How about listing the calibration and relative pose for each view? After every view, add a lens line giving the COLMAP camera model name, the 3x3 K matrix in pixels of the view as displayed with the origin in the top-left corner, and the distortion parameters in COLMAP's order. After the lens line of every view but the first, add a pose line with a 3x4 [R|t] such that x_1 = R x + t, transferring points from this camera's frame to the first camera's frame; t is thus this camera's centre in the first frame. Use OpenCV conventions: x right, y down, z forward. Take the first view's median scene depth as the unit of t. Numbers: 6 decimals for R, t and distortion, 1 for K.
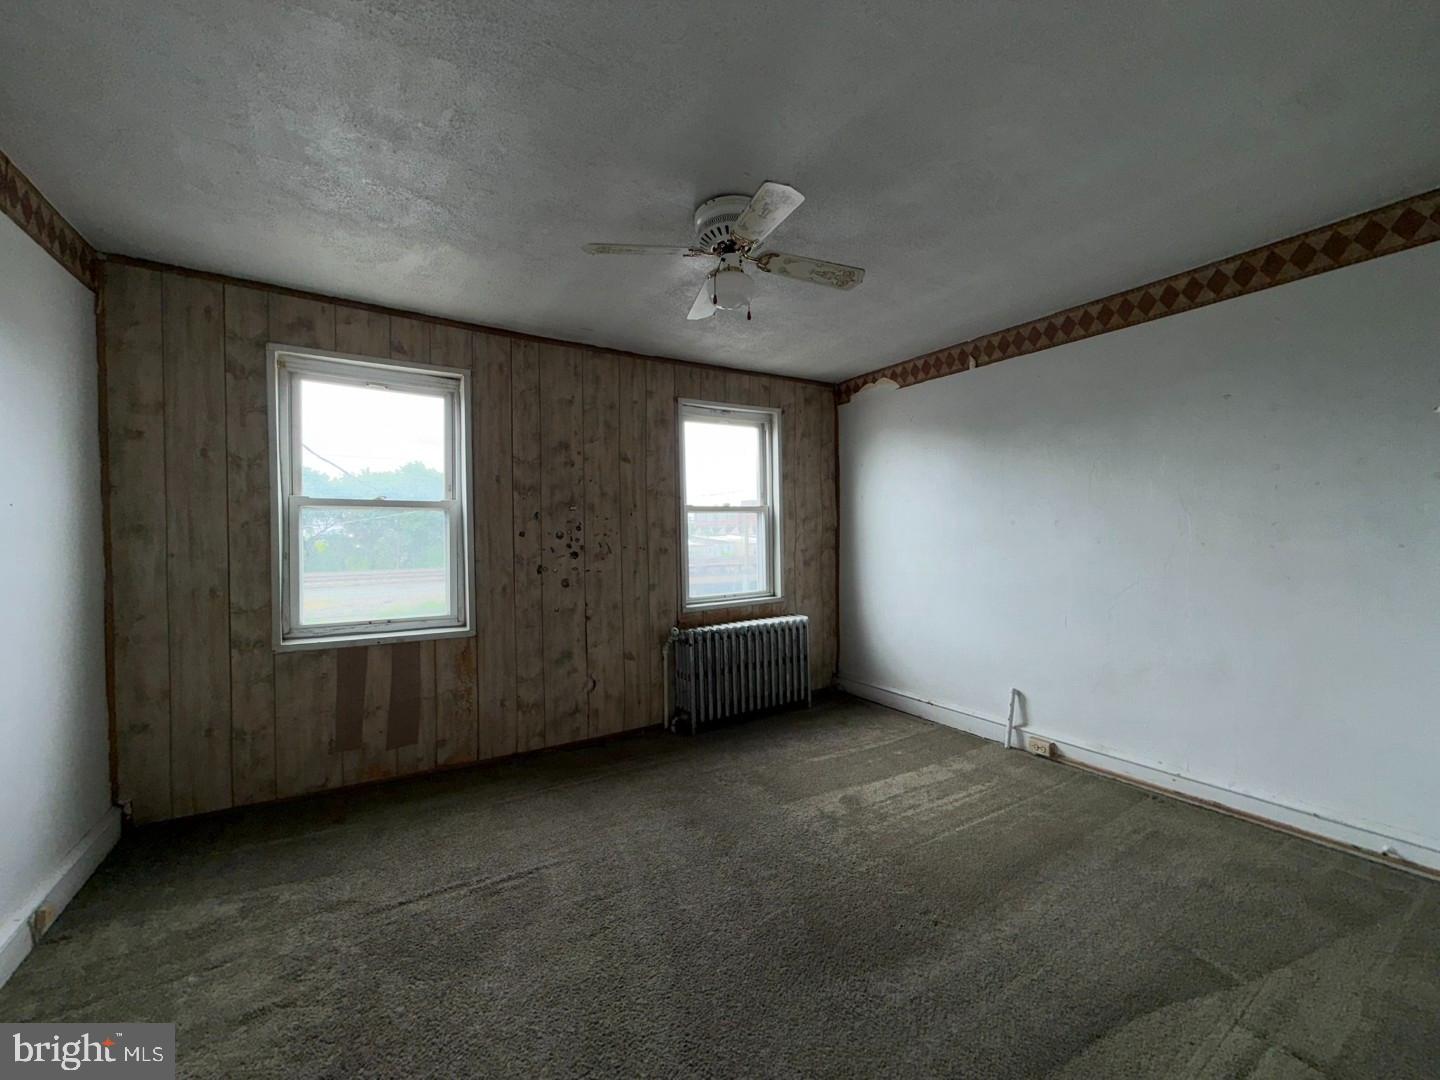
lens RADIAL K [[574.3, 0, 716.6], [0, 574.3, 538.2], [0, 0, 1]] dist [-0.000213, -0.000115]
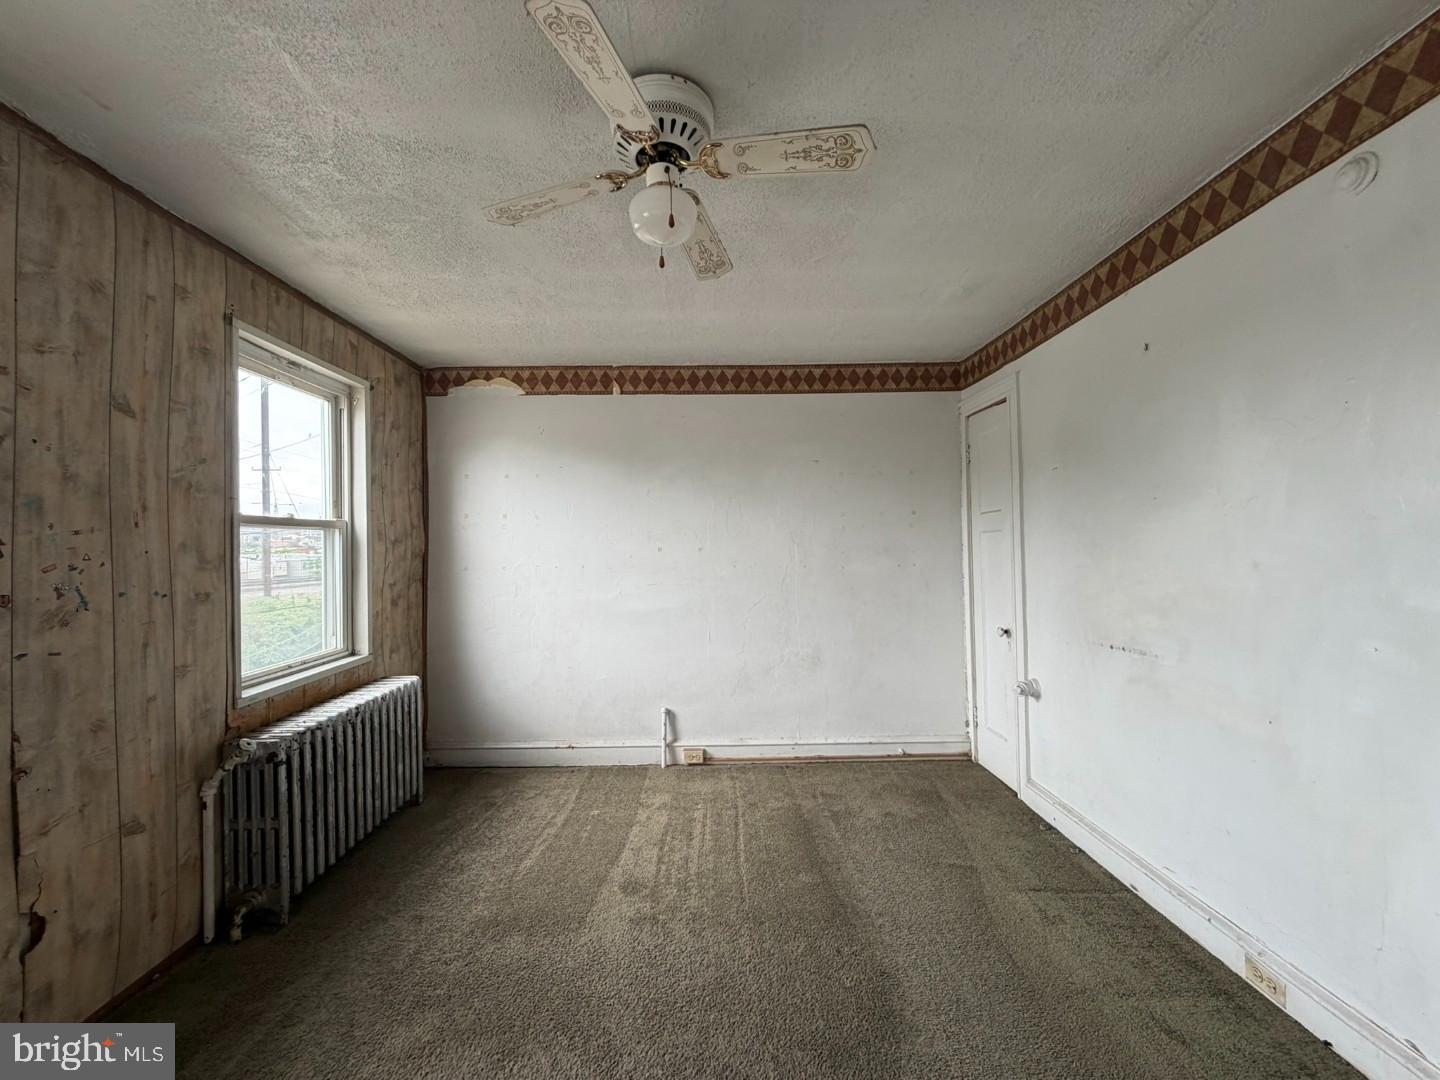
lens RADIAL K [[574.3, 0, 709.2], [0, 574.3, 540.1], [0, 0, 1]] dist [-0.000213, -0.000115]
pose [[0.521603, 0.023013, 0.852878, -0.328191], [0.012888, 0.999310, -0.034846, -0.006416], [-0.853091, 0.029168, 0.520946, 0.365611]]
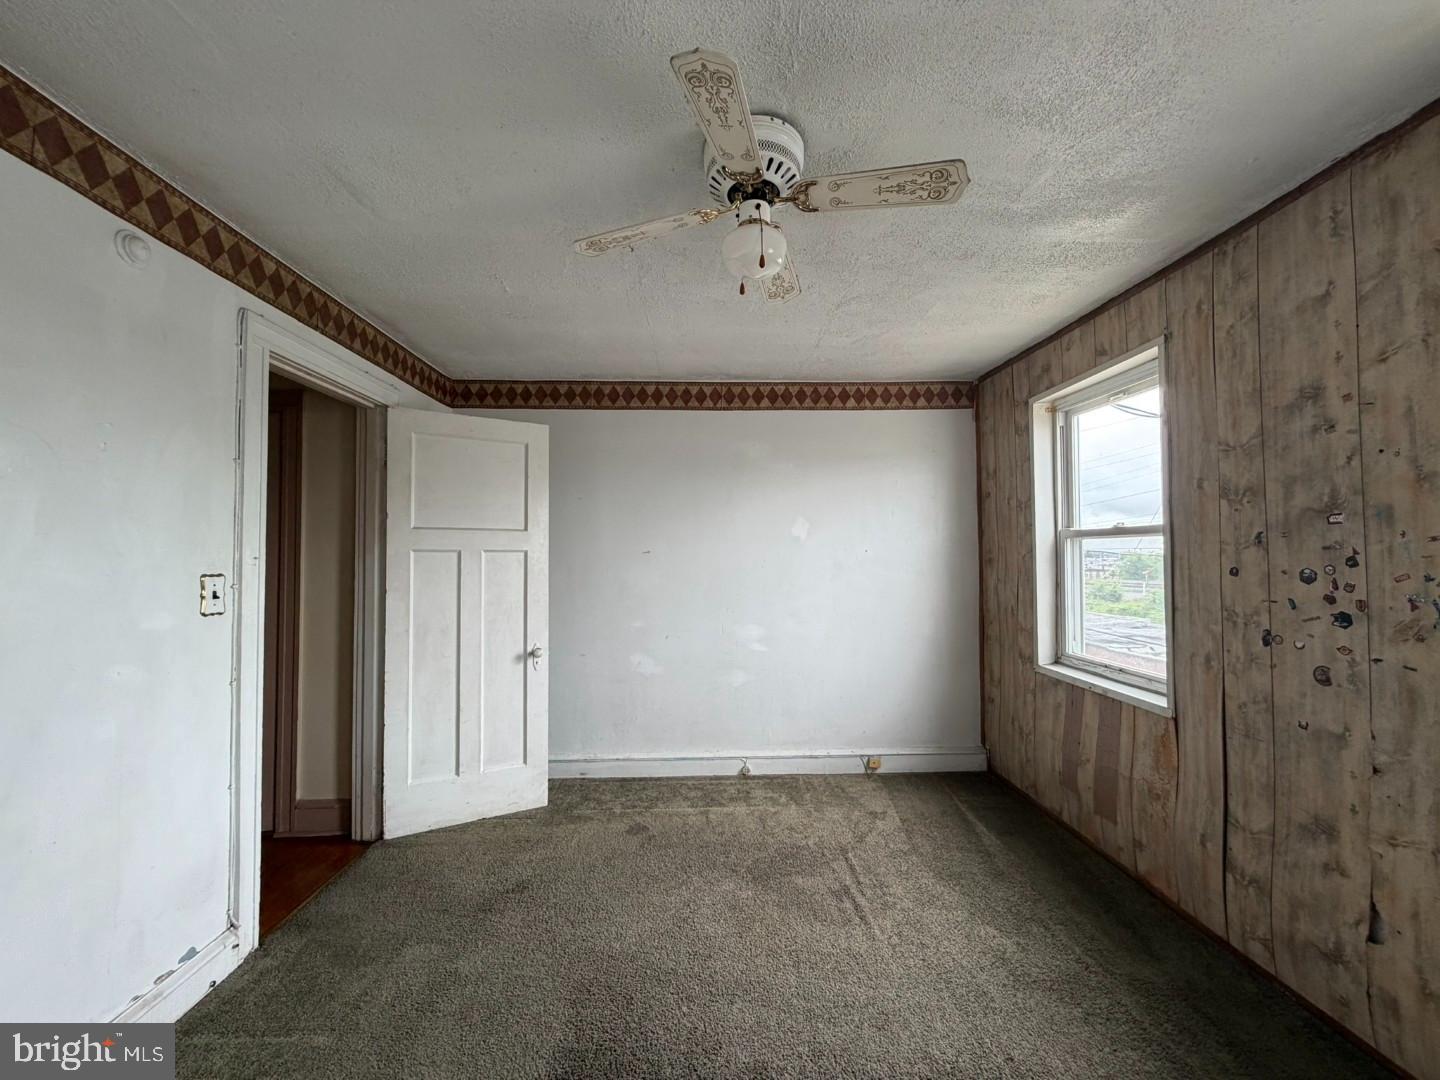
lens RADIAL K [[574.3, 0, 714.1], [0, 574.3, 539.9], [0, 0, 1]] dist [-0.000213, -0.000115]
pose [[-0.506550, -0.015344, -0.862074, 0.413769], [0.007008, 0.999735, -0.021913, -0.029032], [0.862182, -0.017141, -0.506308, 0.807160]]
